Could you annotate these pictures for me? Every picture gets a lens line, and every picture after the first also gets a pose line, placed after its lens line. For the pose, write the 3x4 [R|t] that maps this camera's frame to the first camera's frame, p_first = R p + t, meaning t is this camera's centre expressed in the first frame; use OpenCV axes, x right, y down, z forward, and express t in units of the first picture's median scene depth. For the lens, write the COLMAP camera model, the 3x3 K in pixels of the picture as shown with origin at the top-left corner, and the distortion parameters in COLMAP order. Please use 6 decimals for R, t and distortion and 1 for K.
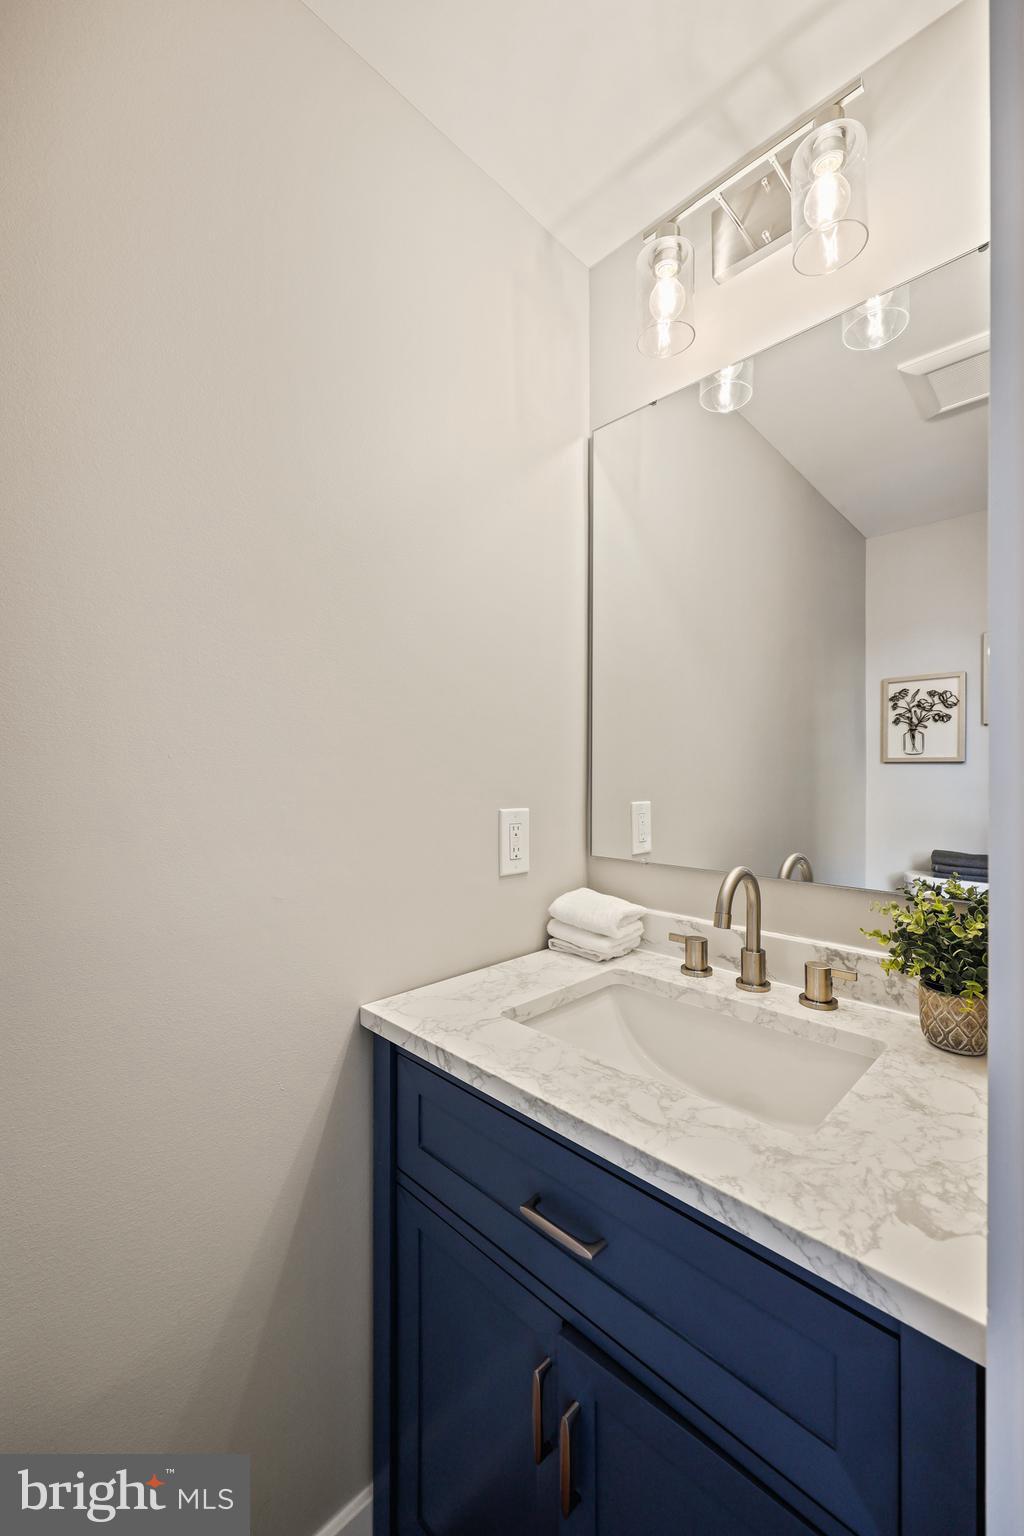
lens RADIAL K [[624.6, 0, 517.0], [0, 624.6, 769.8], [0, 0, 1]] dist [-0.001612, 0.001155]
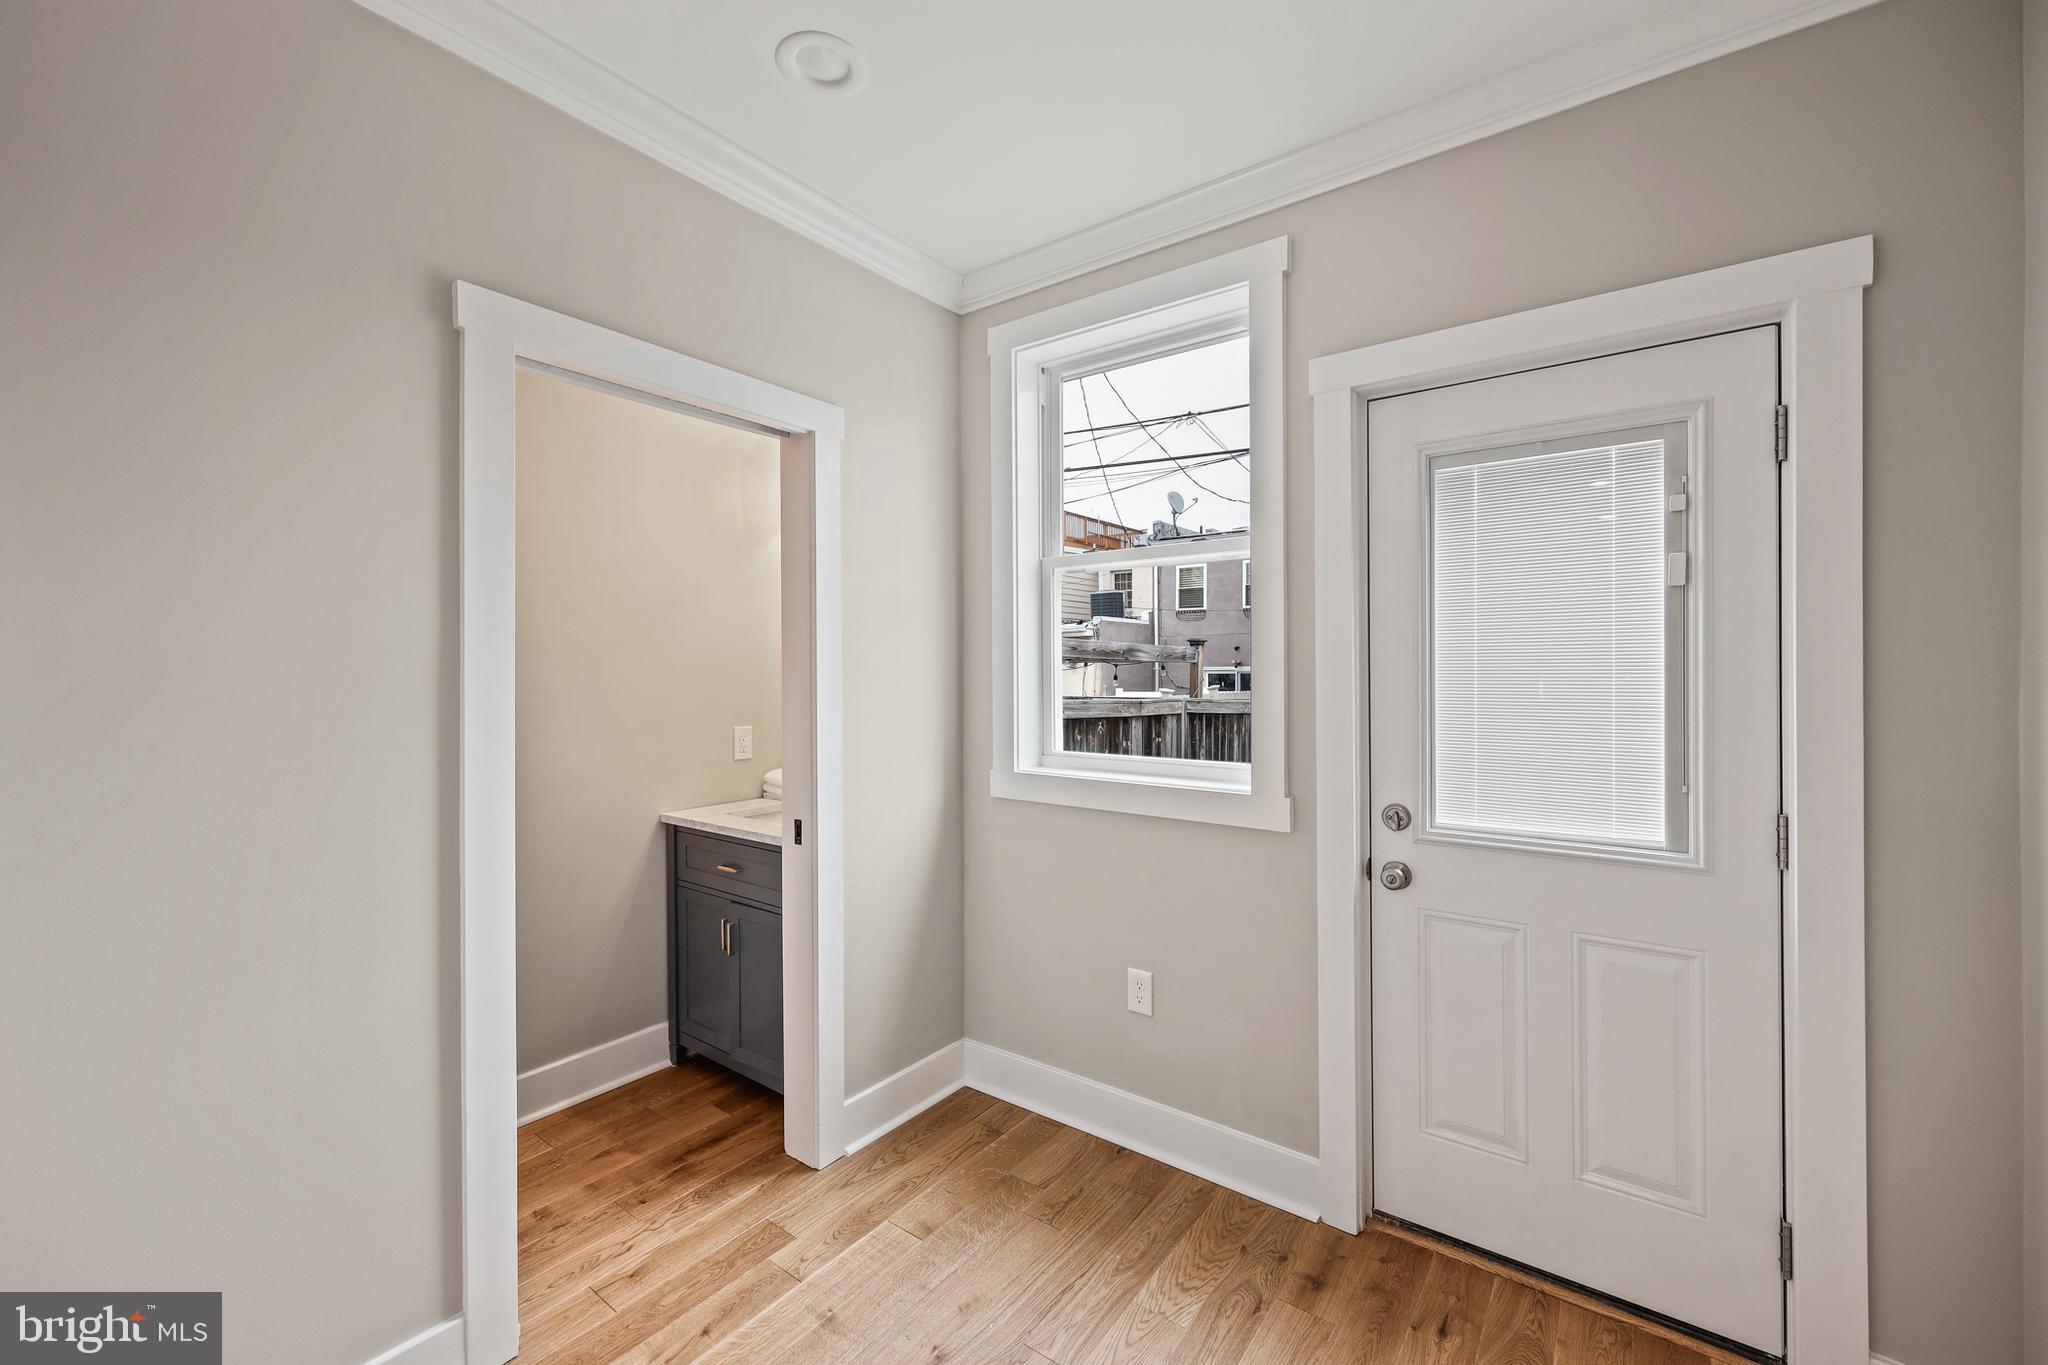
lens RADIAL K [[832.9, 0, 1029.3], [0, 832.9, 675.9], [0, 0, 1]] dist [-0.001612, 0.001155]
pose [[0.989514, -0.004607, 0.144362, 0.614208], [0.003345, 0.999954, 0.008982, -0.144806], [-0.144397, -0.008405, 0.989484, -2.099746]]
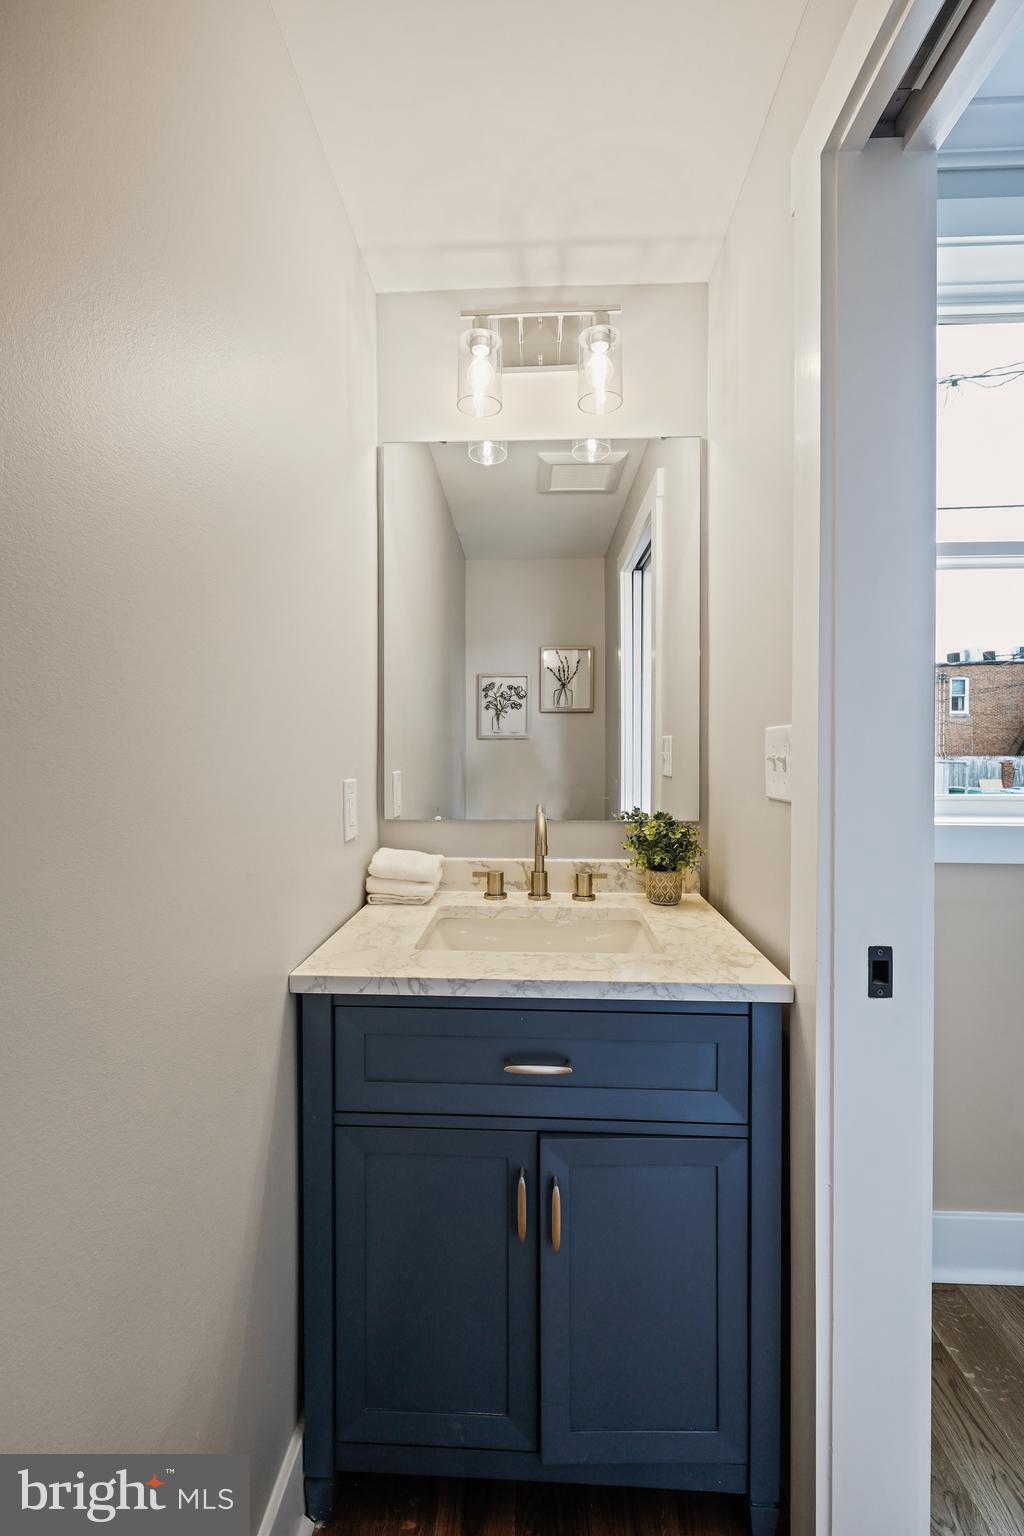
lens RADIAL K [[624.6, 0, 518.5], [0, 624.6, 757.5], [0, 0, 1]] dist [-0.001612, 0.001155]
pose [[0.736499, -0.015254, 0.676266, -0.612225], [0.001620, 0.999783, 0.020788, 0.001375], [-0.676436, -0.014215, 0.736364, -0.002422]]
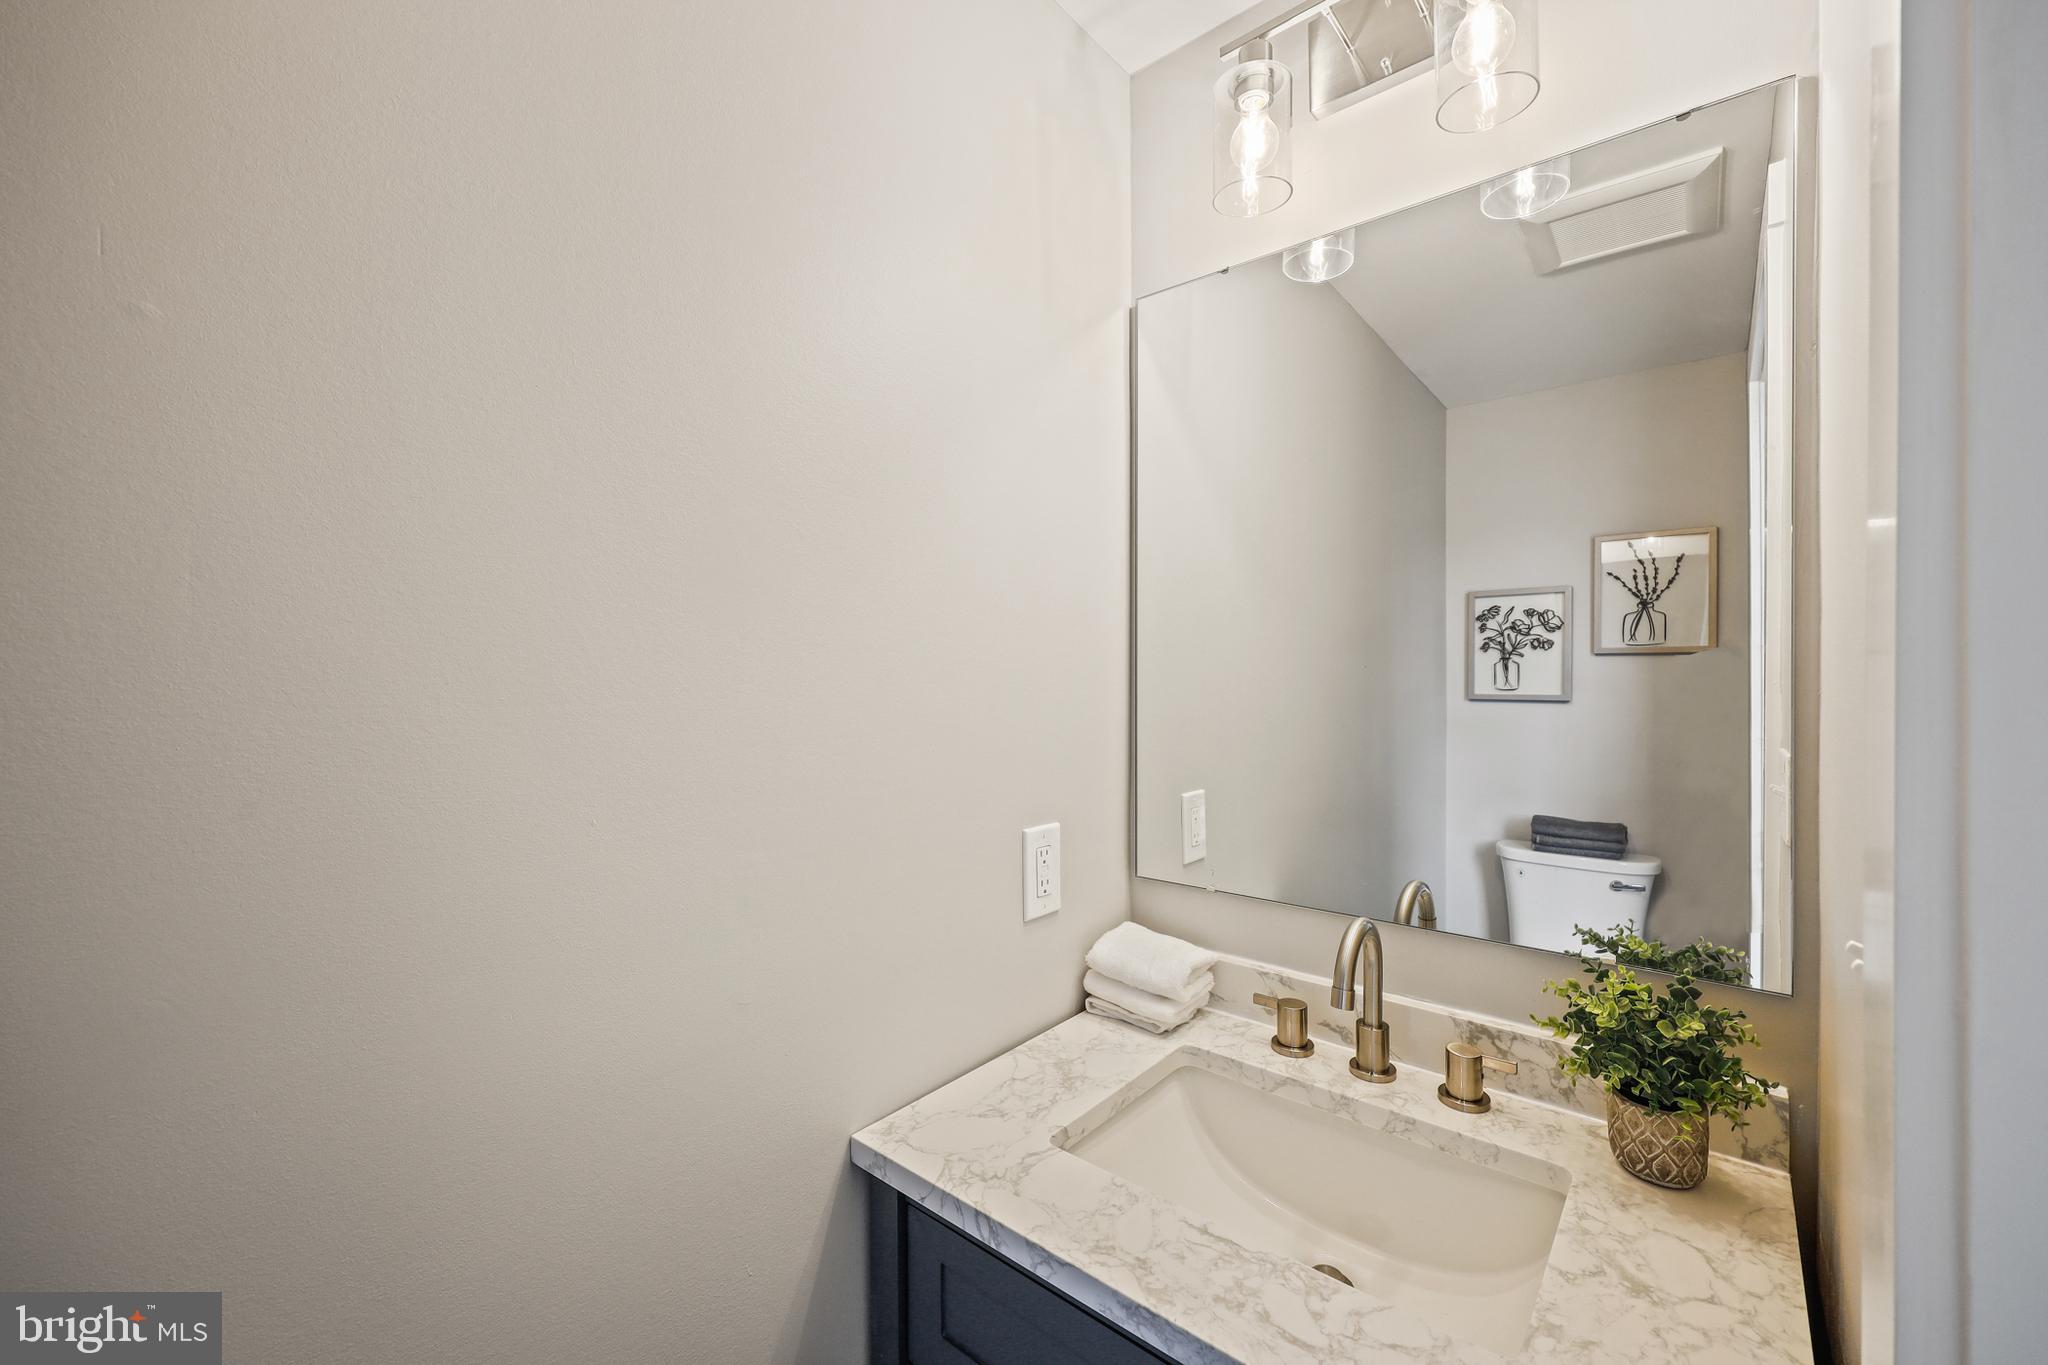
lens RADIAL K [[832.9, 0, 1027.0], [0, 832.9, 677.9], [0, 0, 1]] dist [-0.001612, 0.001155]
pose [[0.996810, -0.005351, 0.079630, -0.114677], [0.004696, 0.999954, 0.008421, -0.139358], [-0.079671, -0.008020, 0.996789, 0.039776]]
